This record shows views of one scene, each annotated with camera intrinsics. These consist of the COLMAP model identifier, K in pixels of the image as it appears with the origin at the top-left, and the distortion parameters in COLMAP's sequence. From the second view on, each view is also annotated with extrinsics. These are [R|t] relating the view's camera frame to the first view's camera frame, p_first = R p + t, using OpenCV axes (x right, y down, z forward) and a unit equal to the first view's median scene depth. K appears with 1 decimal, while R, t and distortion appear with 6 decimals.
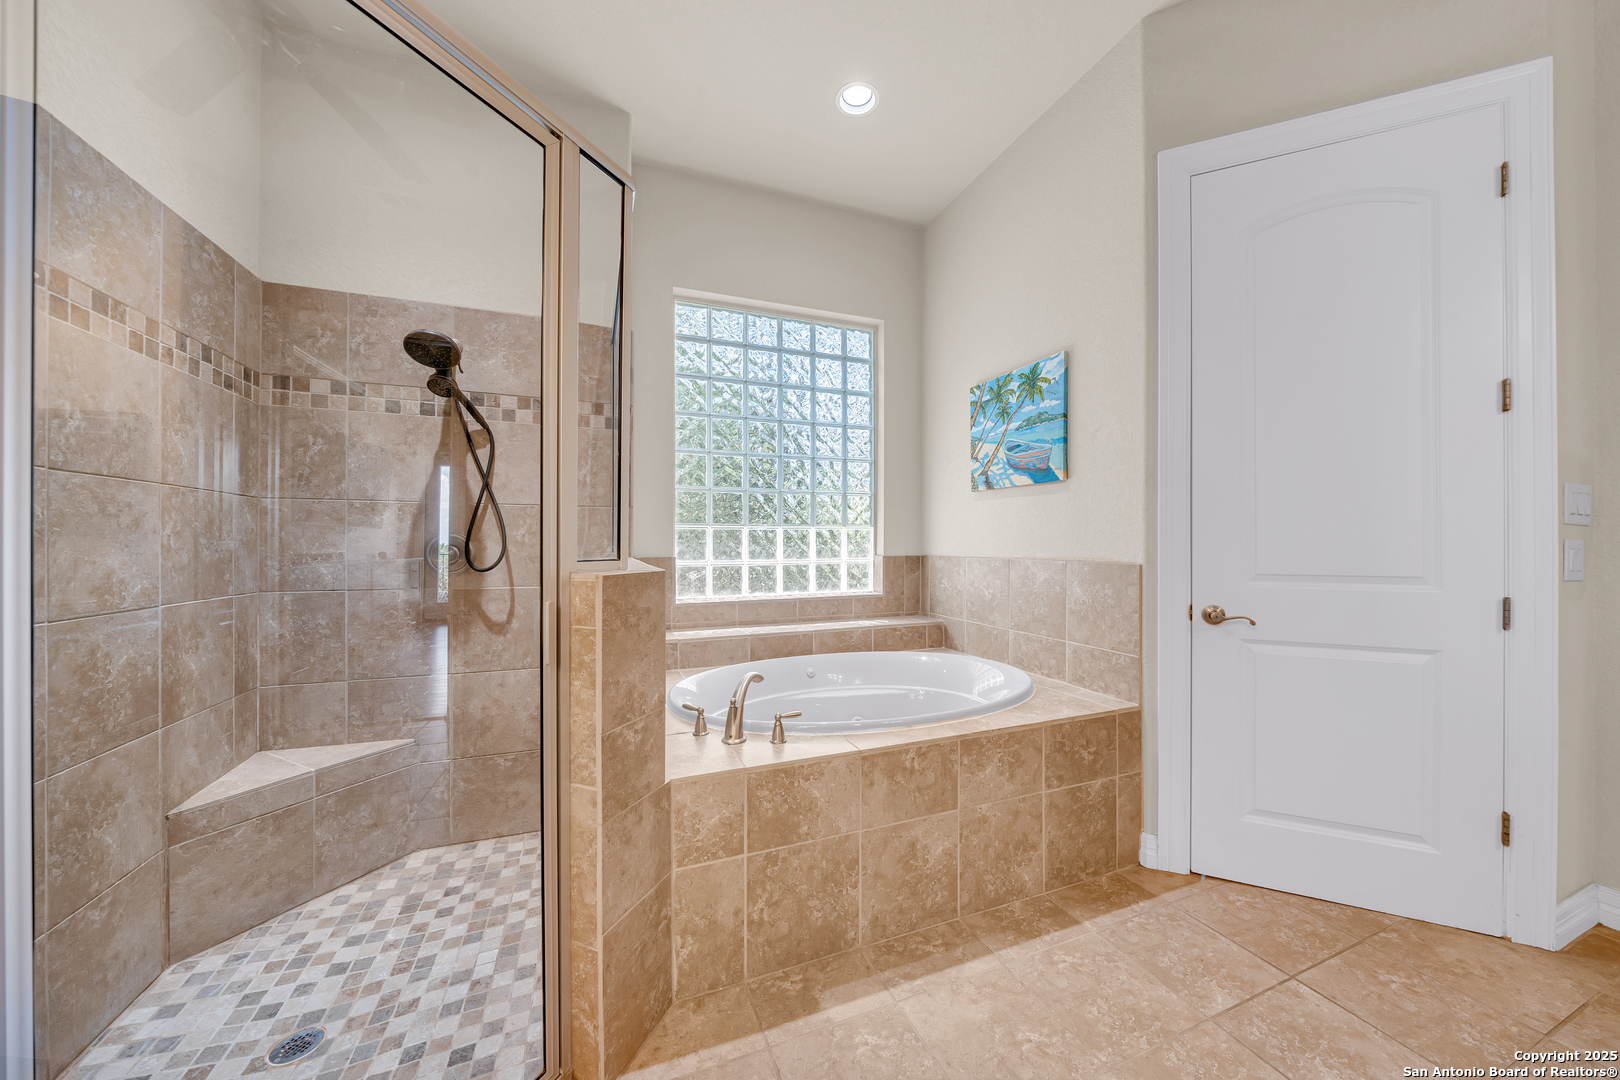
lens RADIAL K [[558.0, 0, 805.7], [0, 558.0, 544.2], [0, 0, 1]] dist [-0.007179, 0.000026]
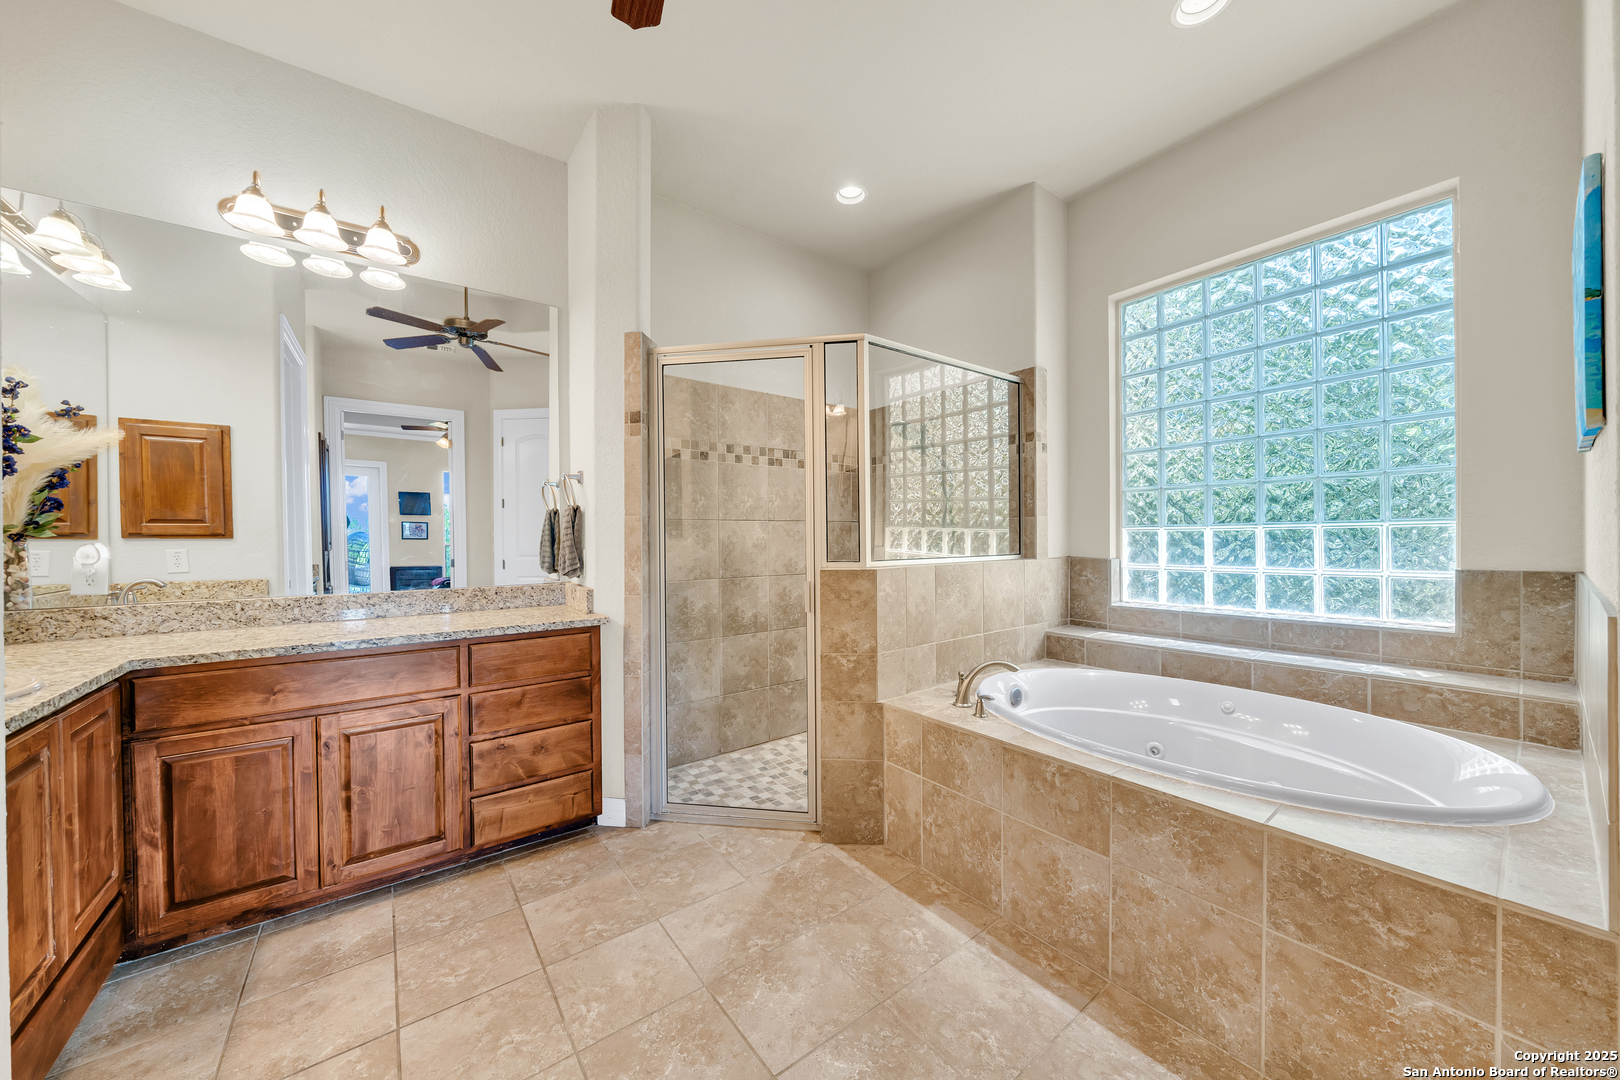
lens RADIAL K [[558.0, 0, 806.1], [0, 558.0, 541.1], [0, 0, 1]] dist [-0.007179, 0.000026]
pose [[0.264960, 0.004044, -0.964251, 0.636196], [0.008389, 0.999944, 0.006499, -0.023611], [0.964223, -0.009811, 0.264911, 0.197069]]
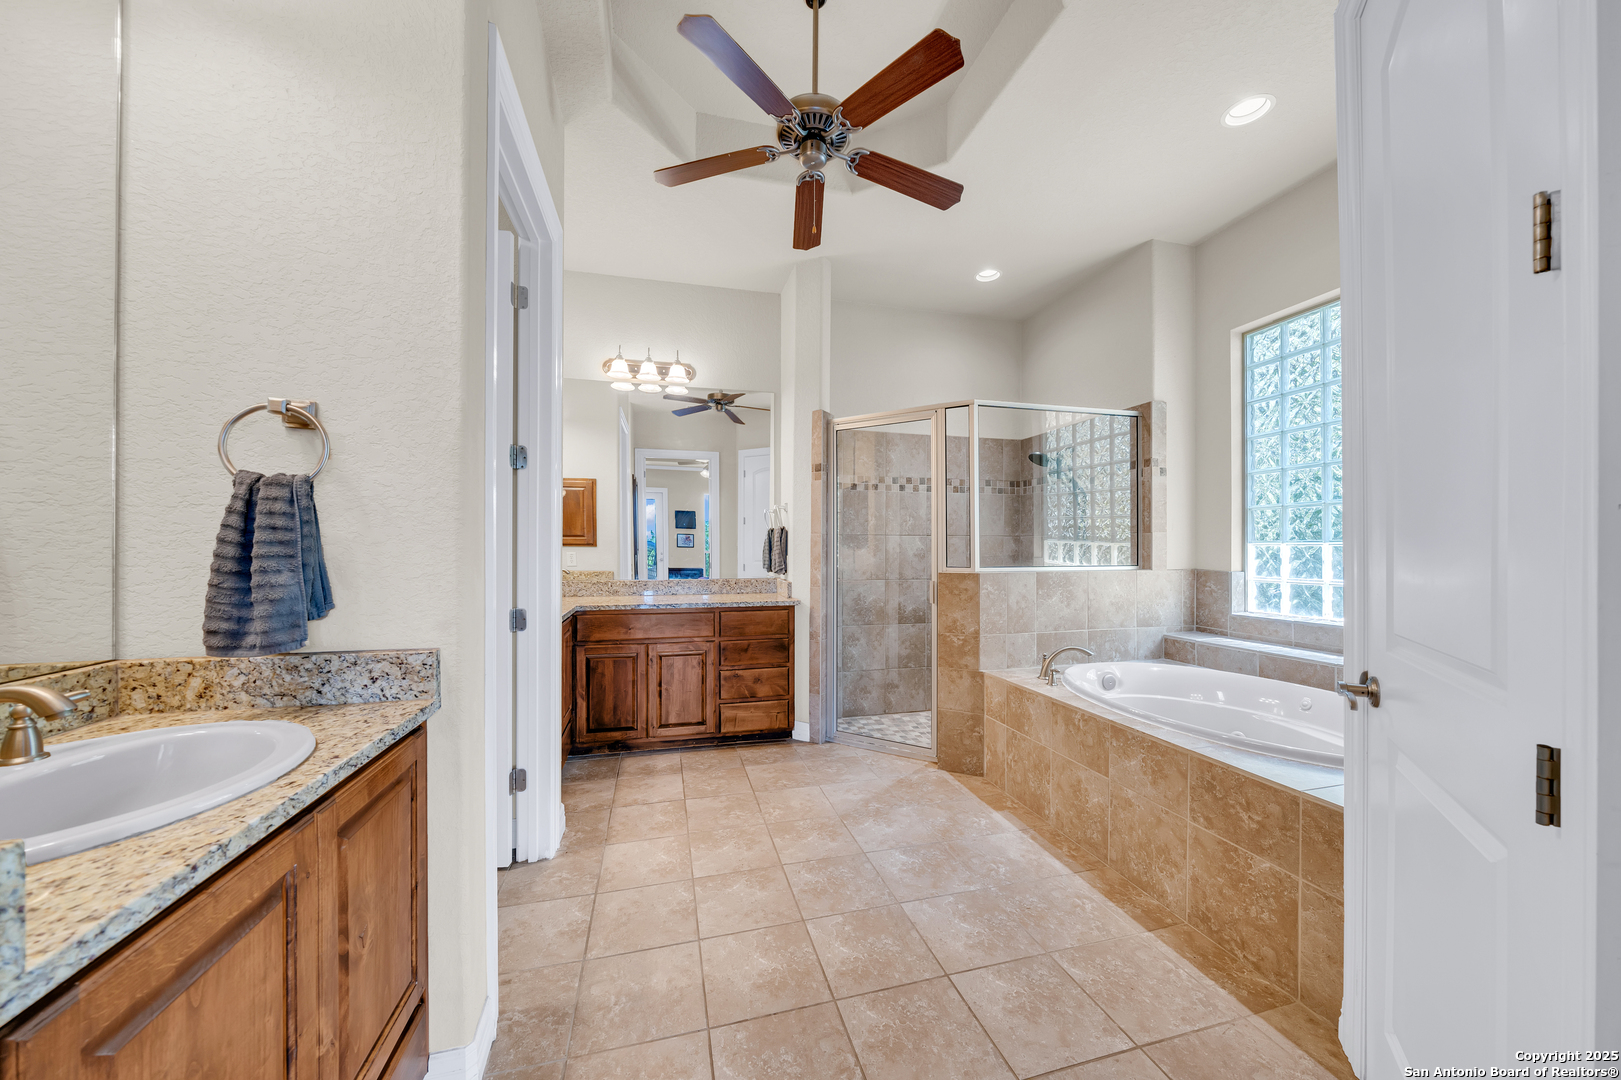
lens RADIAL K [[558.4, 0, 807.6], [0, 558.4, 549.2], [0, 0, 1]] dist [-0.007179, 0.000026]
pose [[-0.123091, 0.002378, -0.992393, 1.022392], [-0.000413, 0.999997, 0.002447, -0.026451], [0.992395, 0.000711, -0.123089, 0.309265]]
